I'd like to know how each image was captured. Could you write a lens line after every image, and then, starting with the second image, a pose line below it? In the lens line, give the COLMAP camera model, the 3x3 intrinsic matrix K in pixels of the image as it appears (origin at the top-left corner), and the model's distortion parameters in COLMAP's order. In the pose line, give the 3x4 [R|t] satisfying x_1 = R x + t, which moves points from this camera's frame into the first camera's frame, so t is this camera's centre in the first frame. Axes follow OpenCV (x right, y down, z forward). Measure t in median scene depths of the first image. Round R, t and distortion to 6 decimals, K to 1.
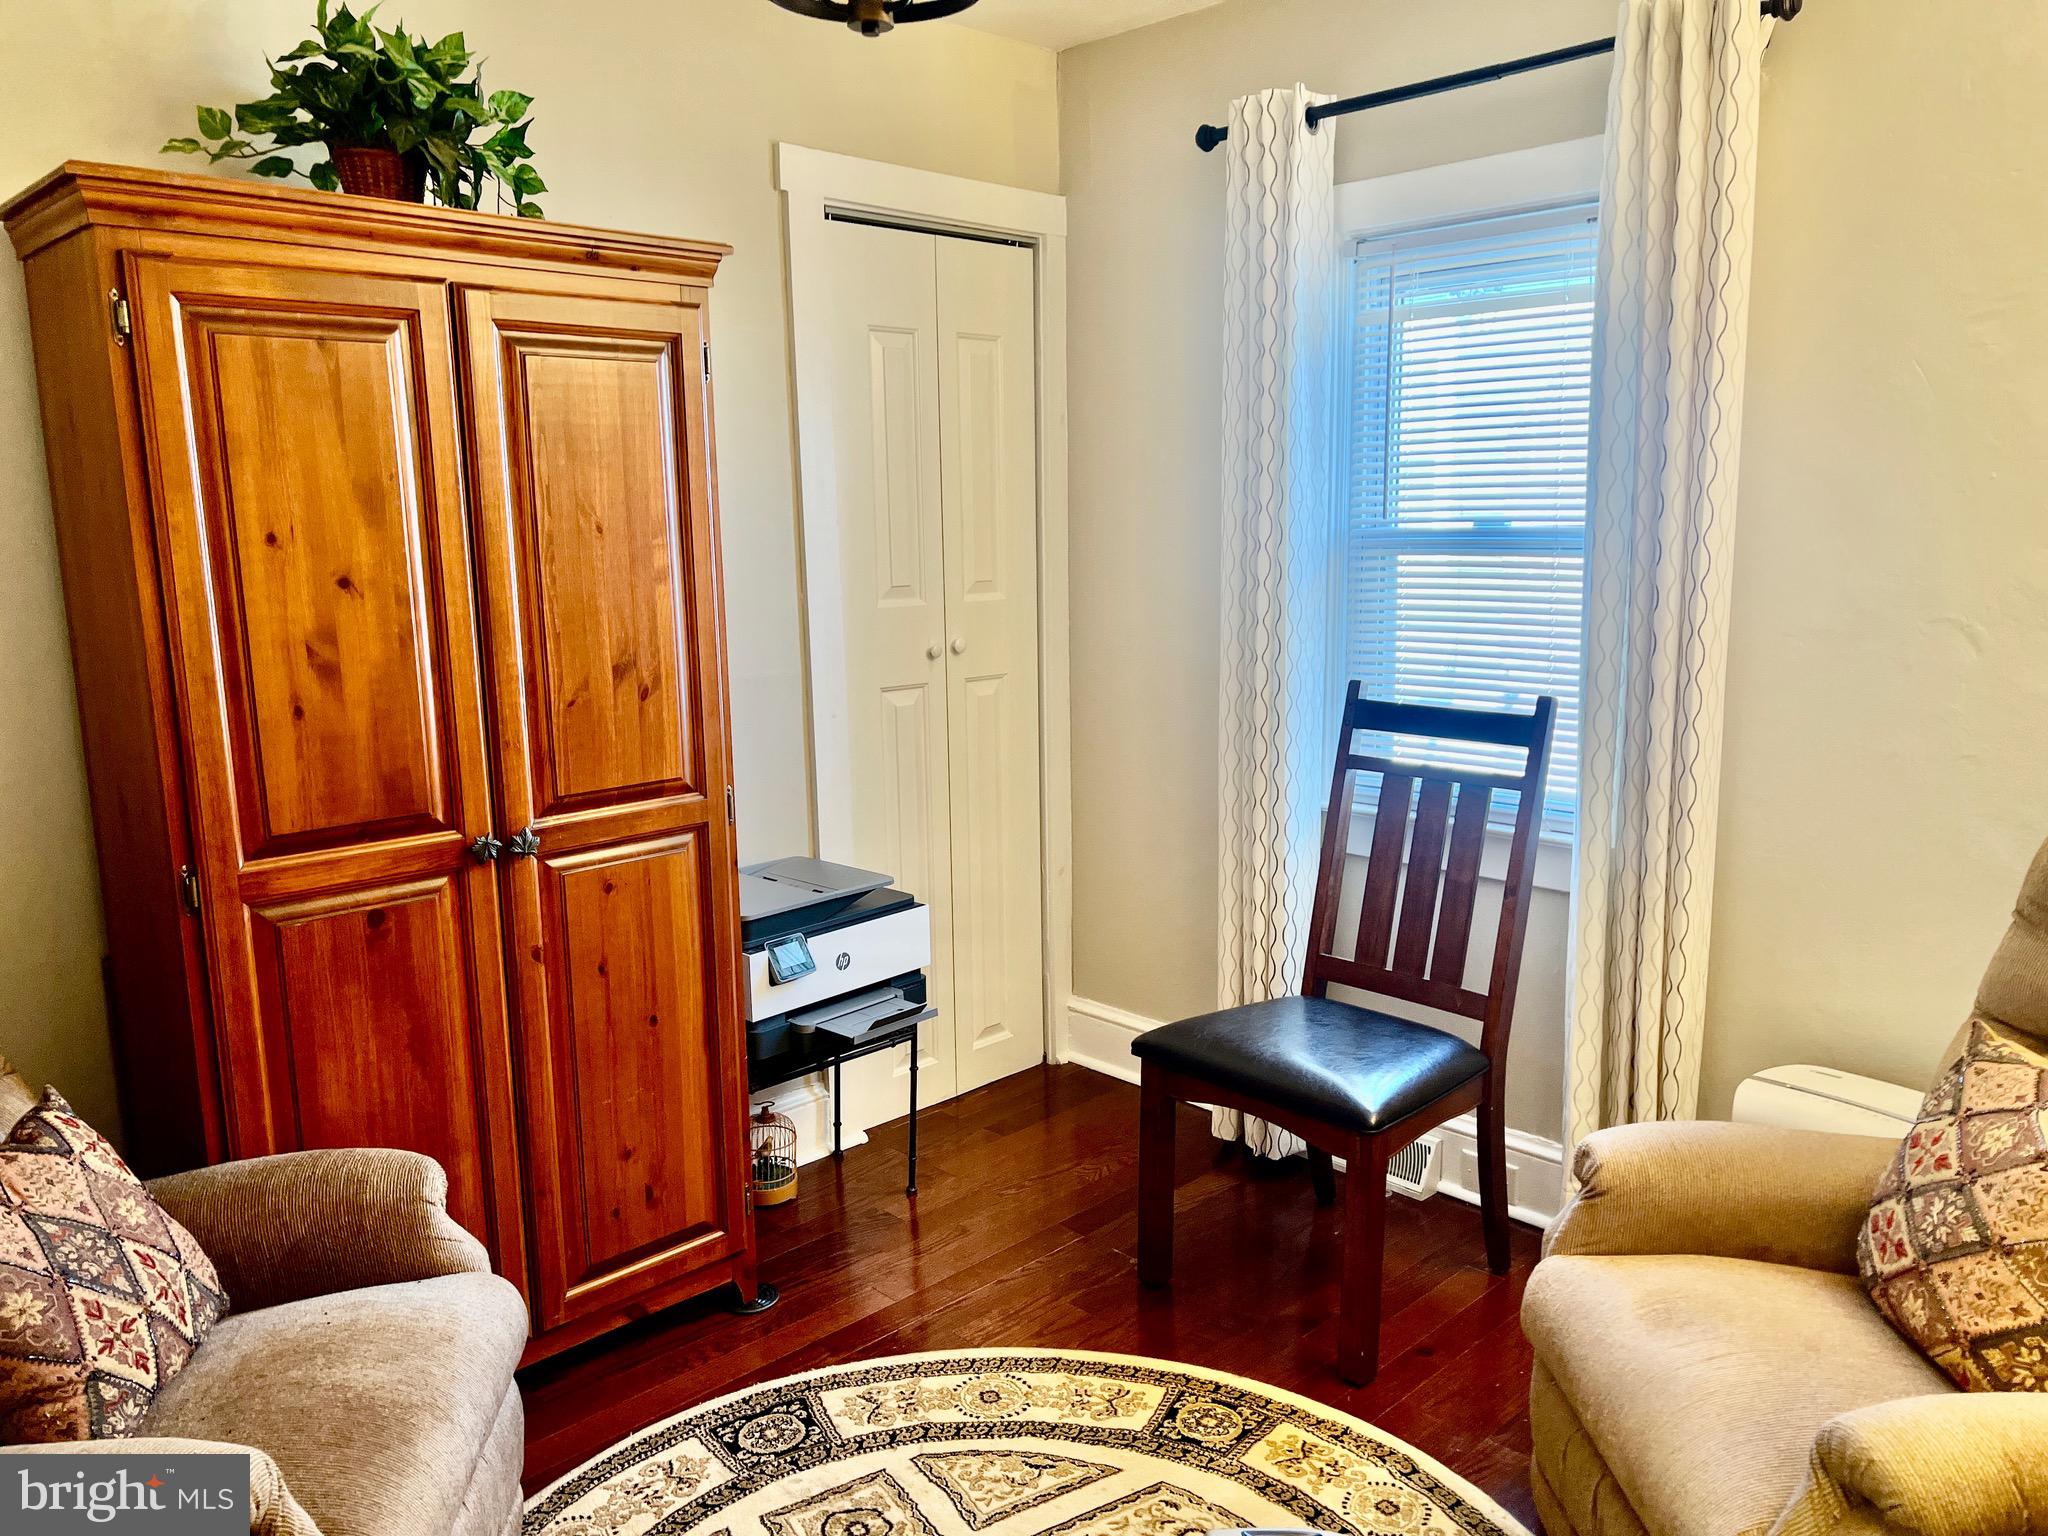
lens RADIAL K [[1537.8, 0, 1141.1], [0, 1537.8, 770.6], [0, 0, 1]] dist [0.090056, -0.116139]
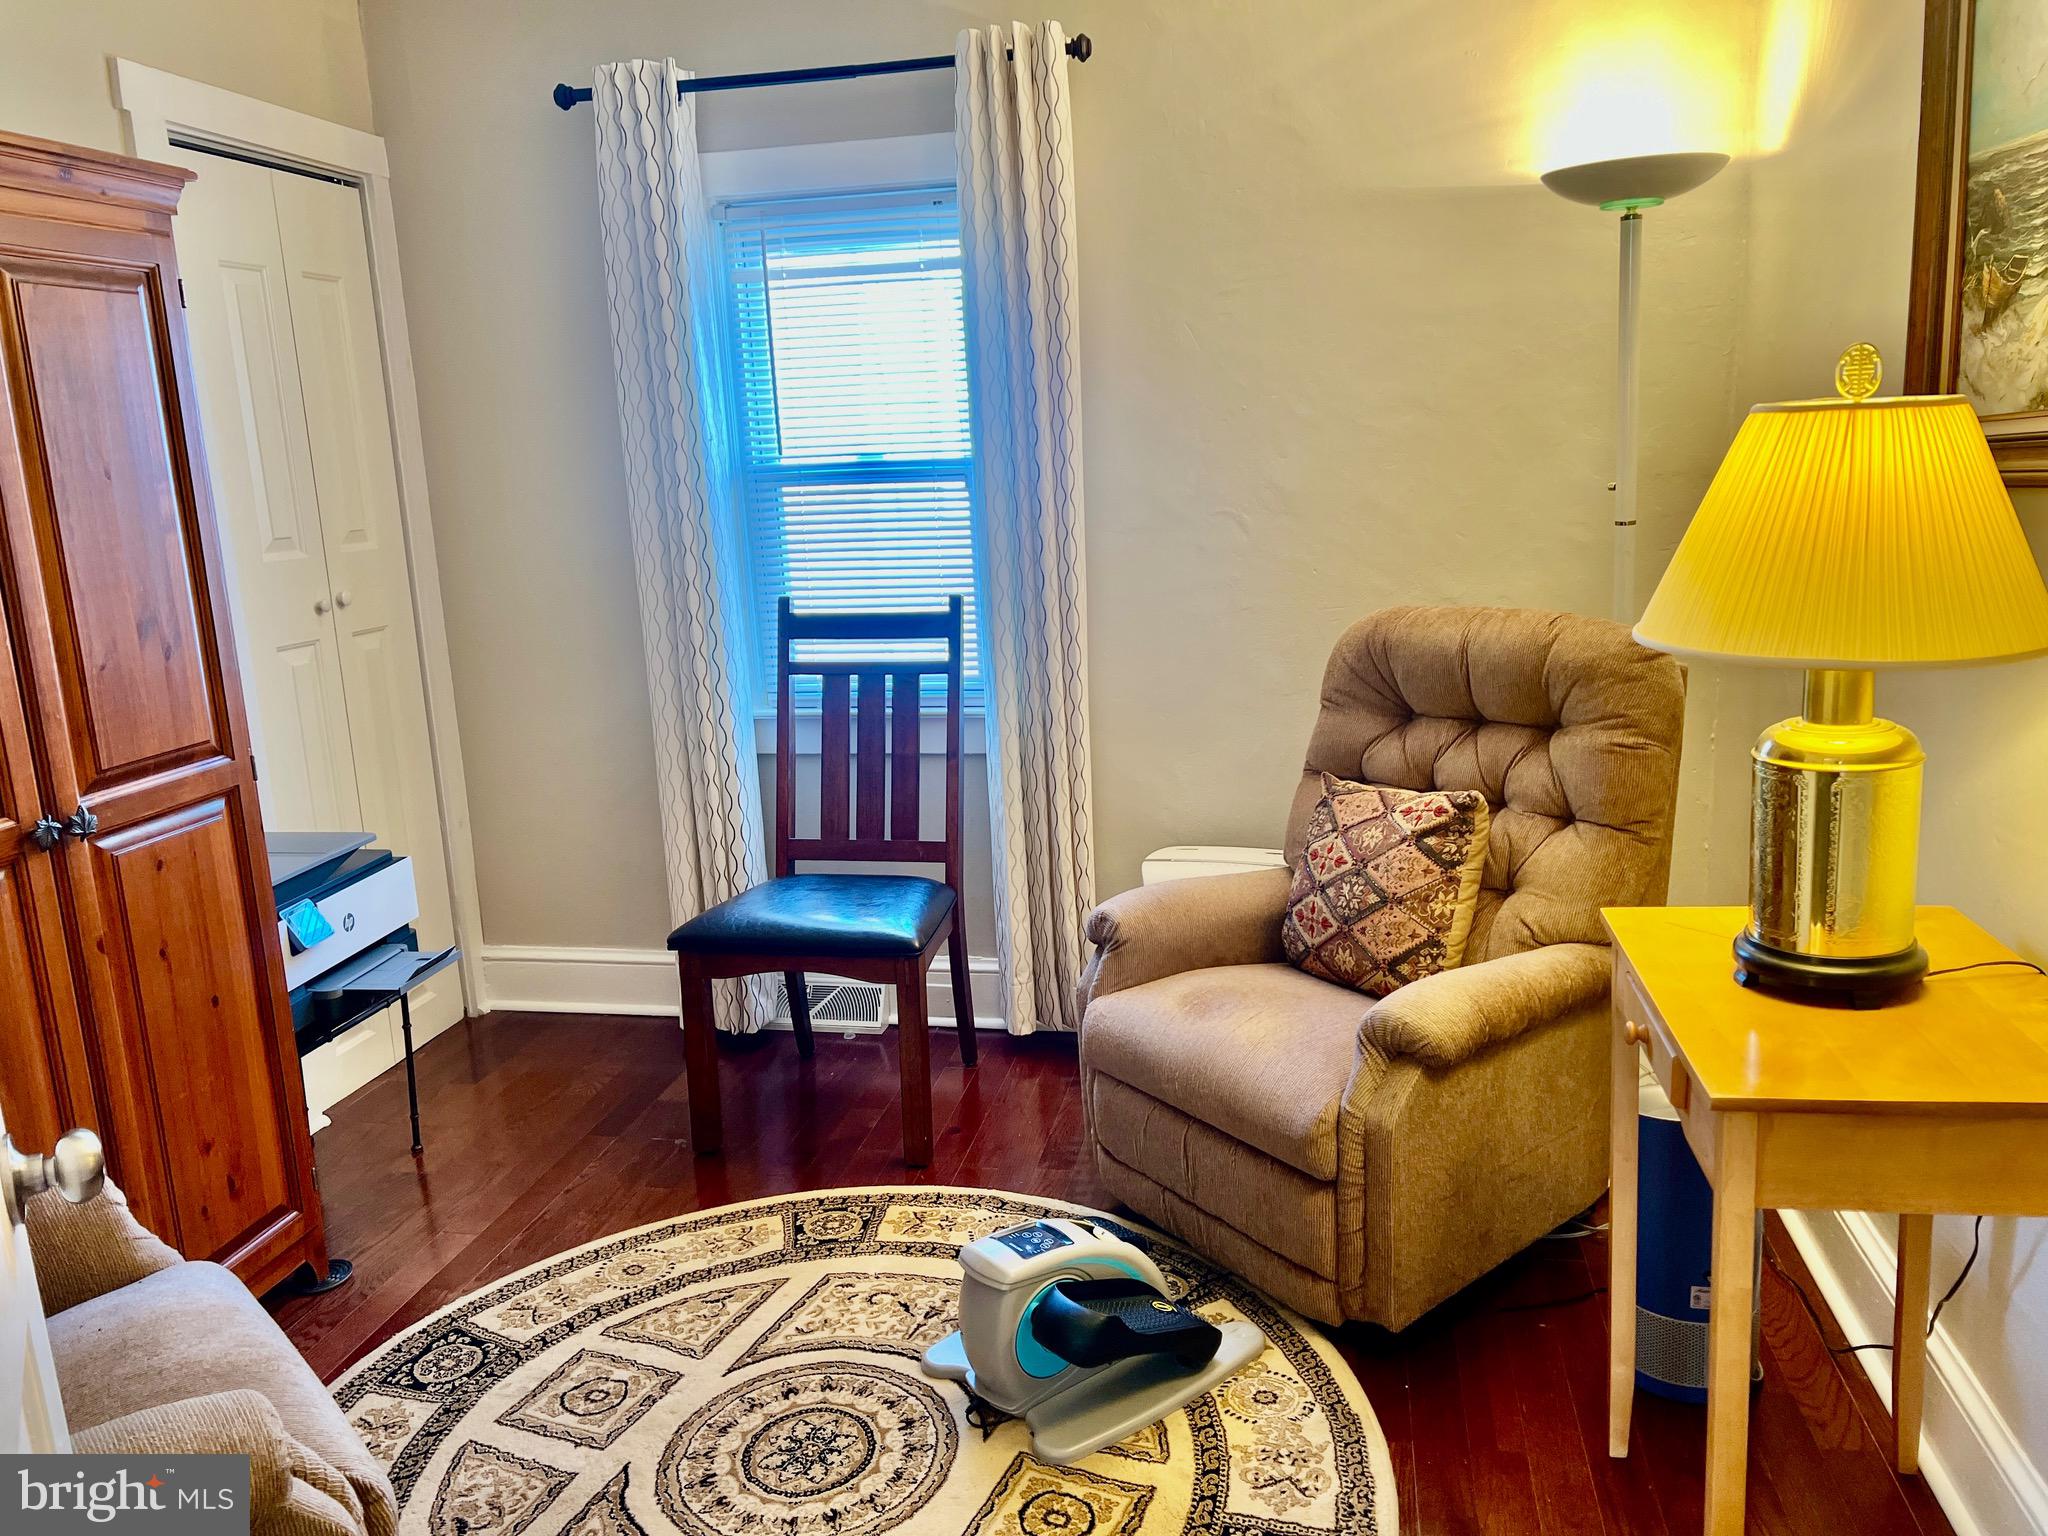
lens RADIAL K [[1545.6, 0, 1044.0], [0, 1545.6, 770.4], [0, 0, 1]] dist [0.086185, -0.095516]
pose [[0.829259, -0.137675, 0.541641, -0.402766], [0.128320, 0.990194, 0.055228, 0.035519], [-0.543933, 0.023705, 0.838794, -0.073902]]
